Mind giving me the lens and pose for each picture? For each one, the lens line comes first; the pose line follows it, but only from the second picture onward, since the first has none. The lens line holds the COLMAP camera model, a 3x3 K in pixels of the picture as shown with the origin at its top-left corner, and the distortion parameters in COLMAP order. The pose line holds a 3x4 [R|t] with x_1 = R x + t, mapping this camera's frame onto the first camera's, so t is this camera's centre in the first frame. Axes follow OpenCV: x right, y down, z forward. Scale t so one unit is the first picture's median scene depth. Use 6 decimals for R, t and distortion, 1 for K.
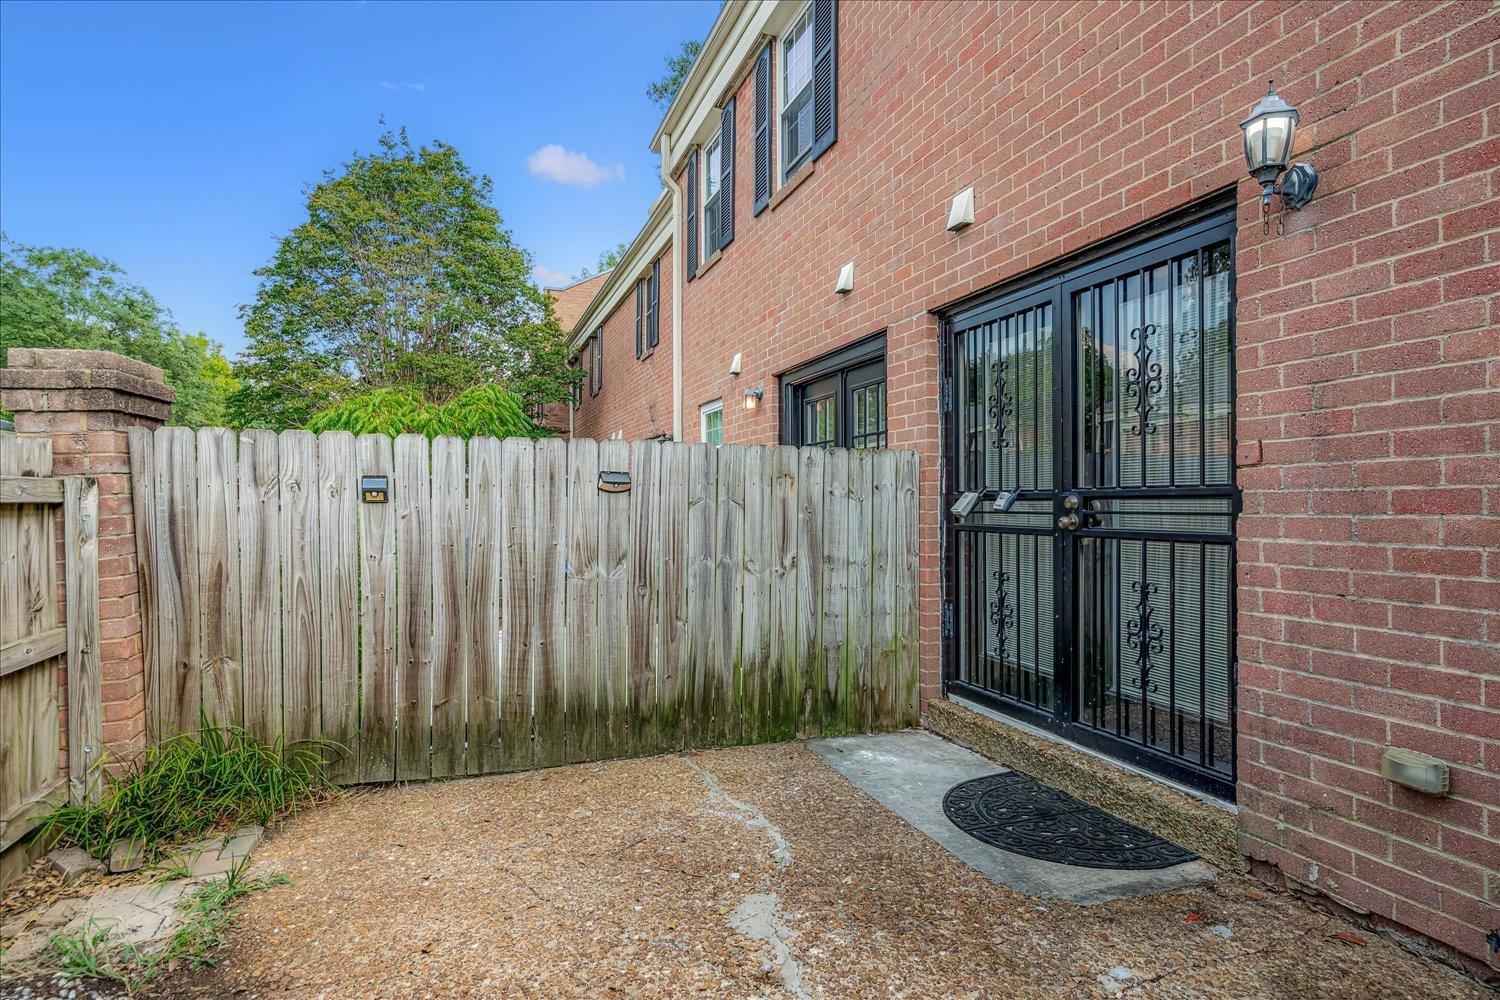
lens RADIAL K [[767.2, 0, 761.0], [0, 767.2, 494.3], [0, 0, 1]] dist [0.002946, 0.004313]
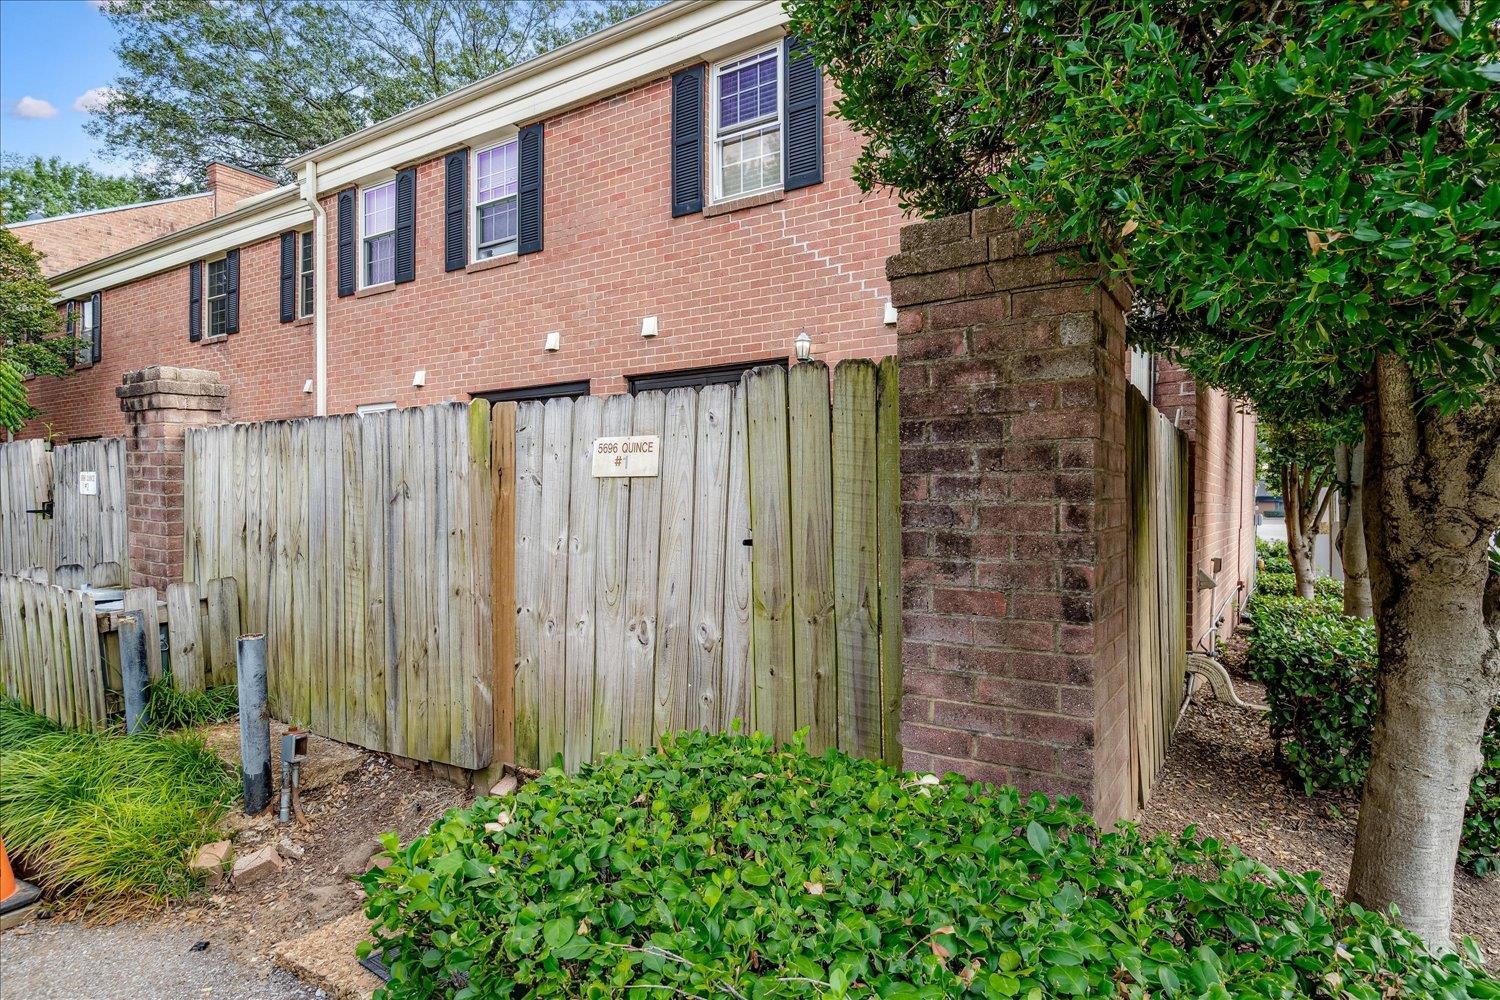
lens RADIAL K [[735.8, 0, 745.1], [0, 735.8, 487.9], [0, 0, 1]] dist [-0.000952, 0.001416]
pose [[0.787231, 0.009156, 0.616590, -0.585846], [-0.005038, 0.999952, -0.008417, 0.031556], [-0.616637, 0.003520, 0.787240, -0.491995]]
